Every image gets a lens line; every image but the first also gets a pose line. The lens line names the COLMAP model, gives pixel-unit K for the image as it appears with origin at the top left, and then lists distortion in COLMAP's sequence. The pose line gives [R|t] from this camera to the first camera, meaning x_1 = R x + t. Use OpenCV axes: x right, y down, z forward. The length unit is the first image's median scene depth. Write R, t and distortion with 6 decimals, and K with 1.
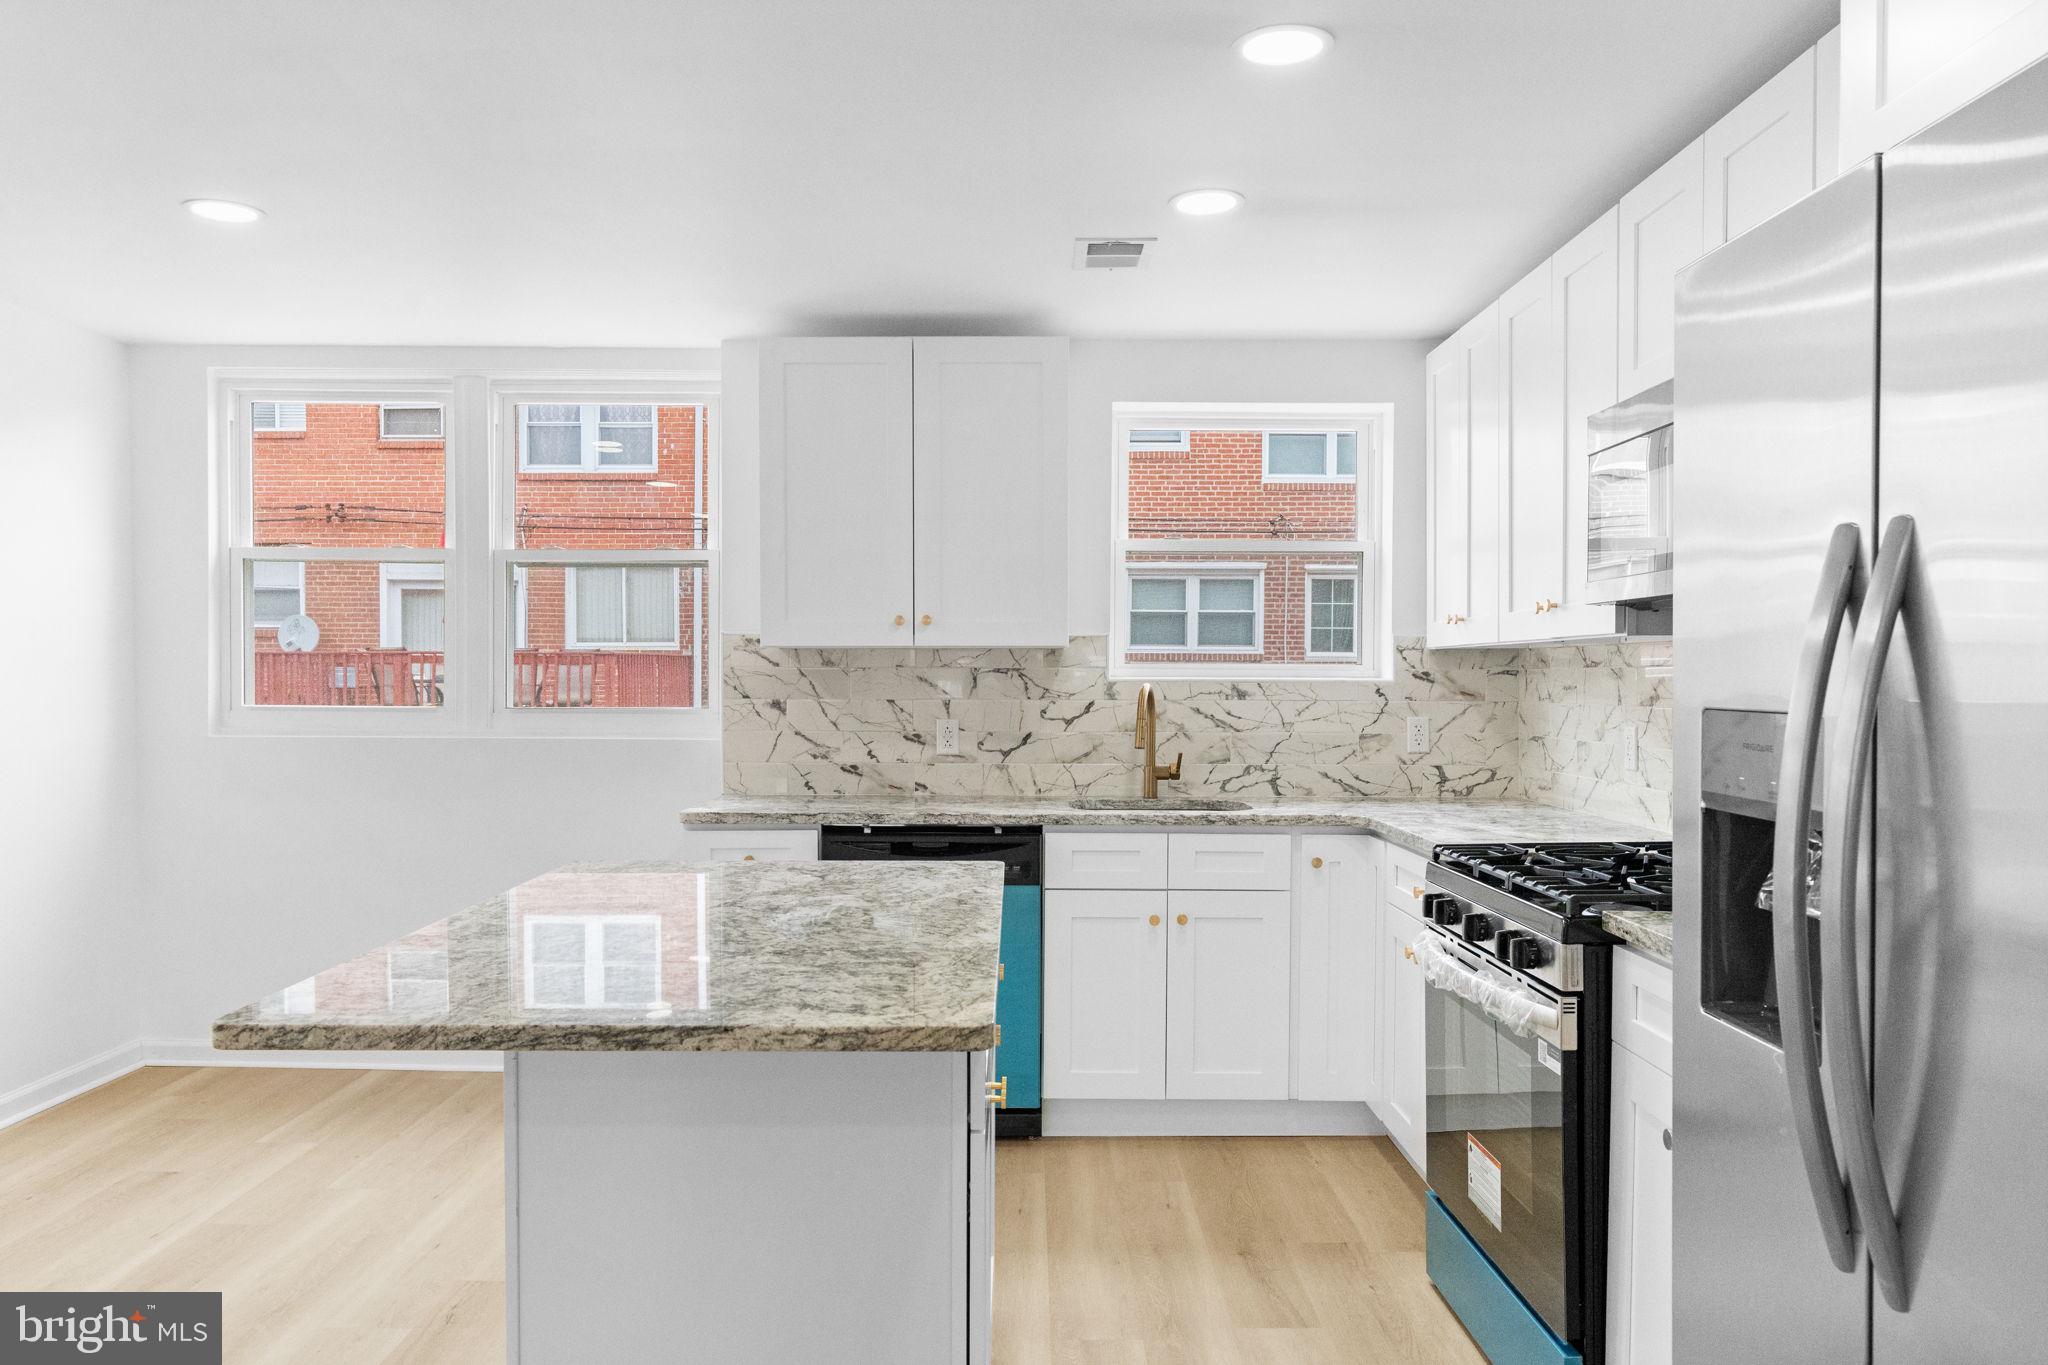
lens RADIAL K [[1451.3, 0, 1024.0], [0, 1451.3, 682.5], [0, 0, 1]] dist [0.001804, 0.000056]
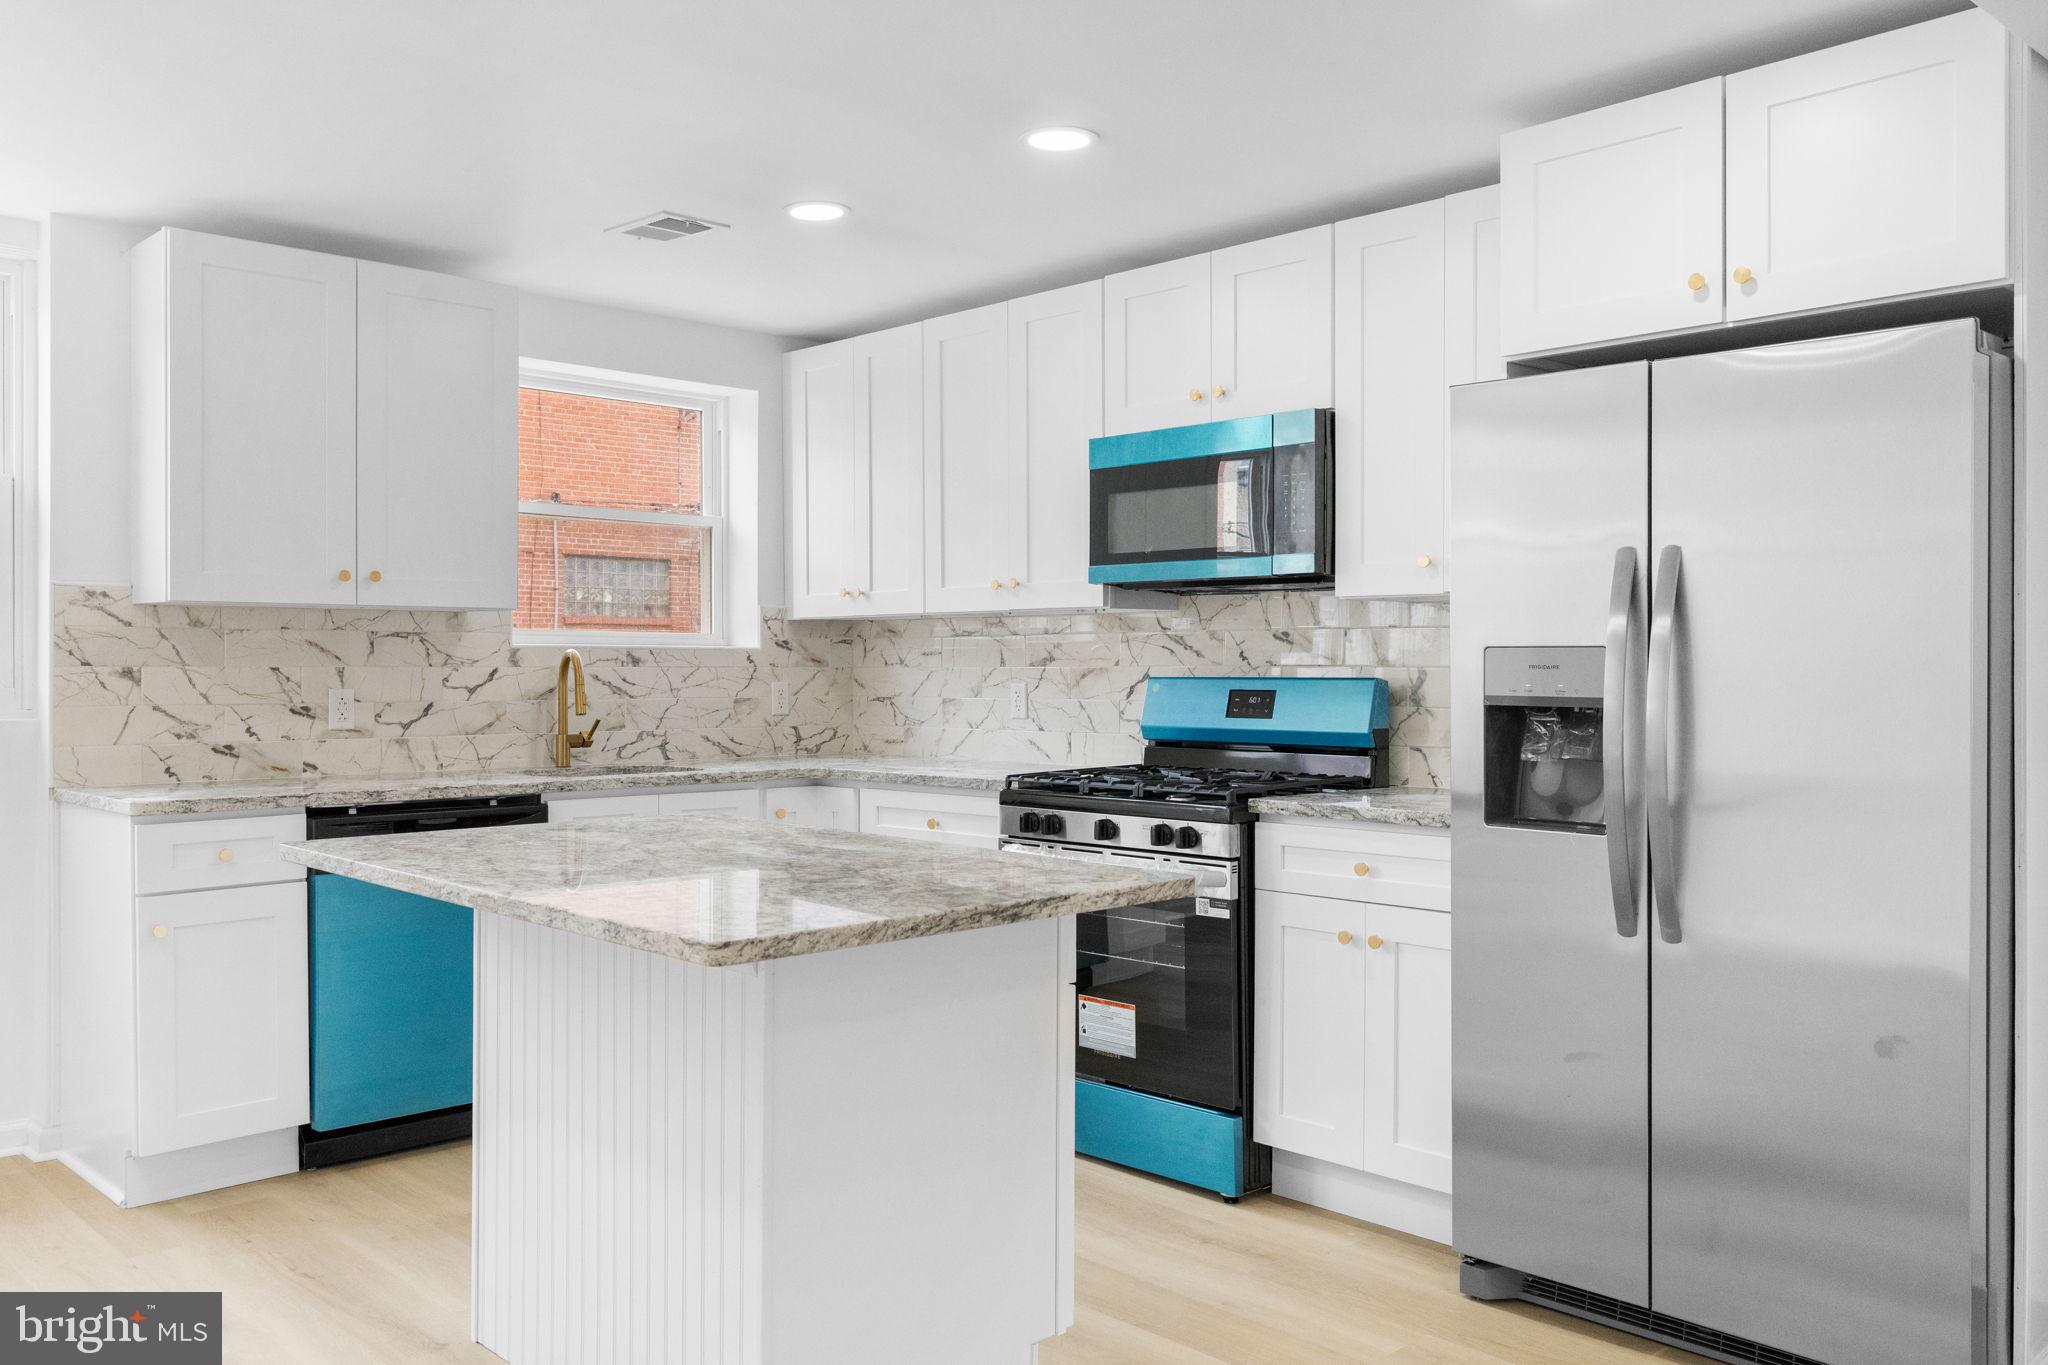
lens RADIAL K [[1608.9, 0, 1014.8], [0, 1608.9, 661.6], [0, 0, 1]] dist [0.002976, 0.008627]
pose [[0.726667, -0.000245, 0.686989, -0.428123], [0.004255, 0.999982, -0.004143, 0.014347], [-0.686976, 0.005934, 0.726656, 0.005973]]
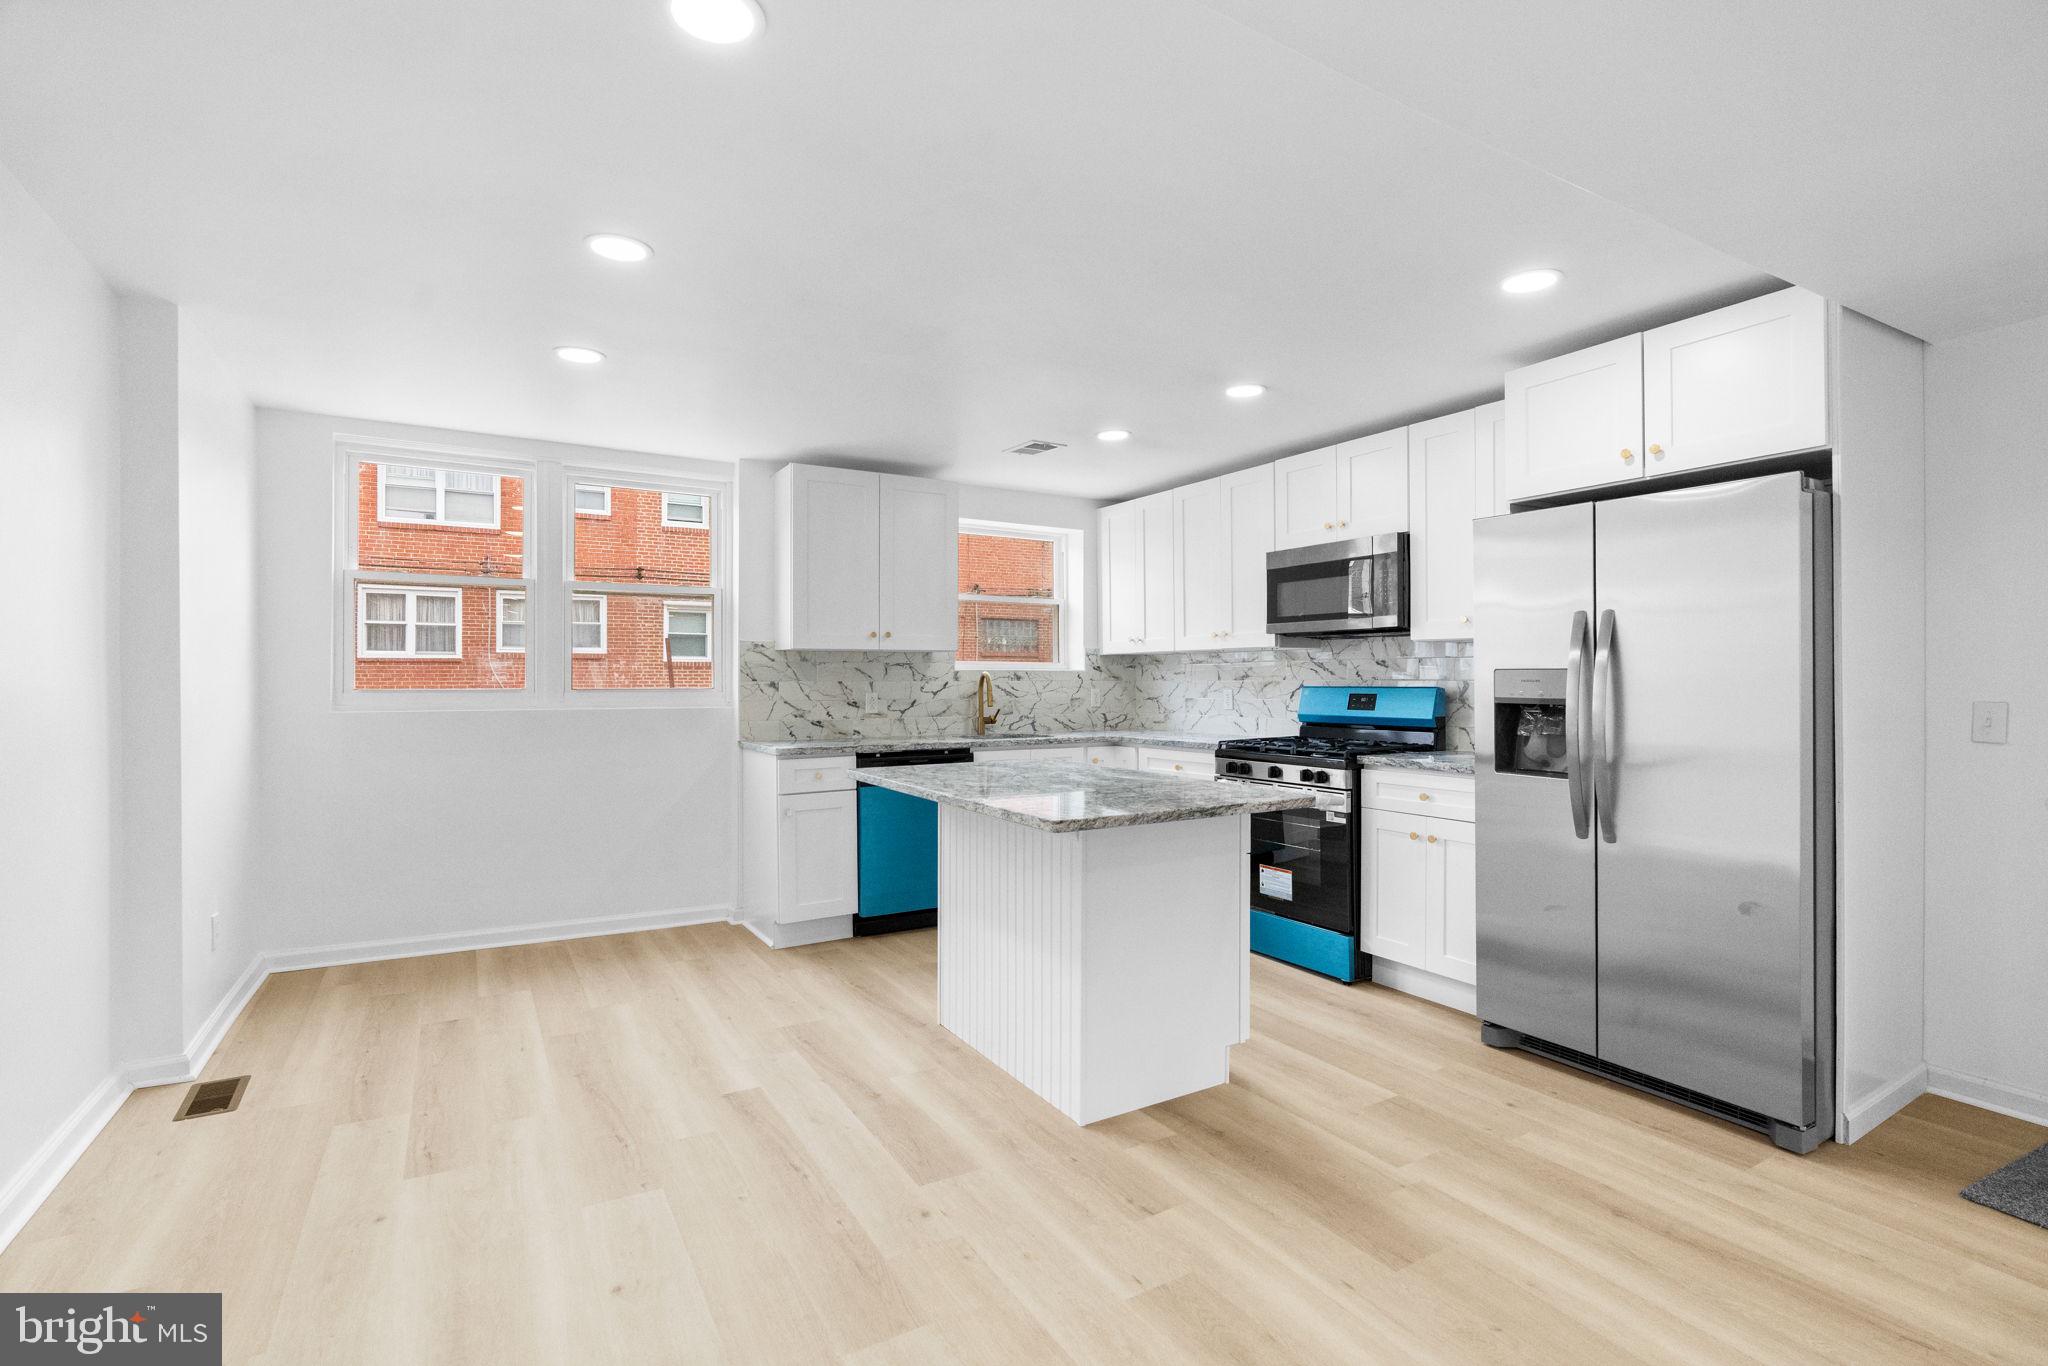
lens RADIAL K [[935.2, 0, 1028.0], [0, 935.2, 667.7], [0, 0, 1]] dist [0.001946, 0.001303]
pose [[0.860457, 0.002486, 0.509517, -0.458656], [0.005886, 0.999873, -0.014818, 0.013120], [-0.509489, 0.015749, 0.860333, -0.050266]]
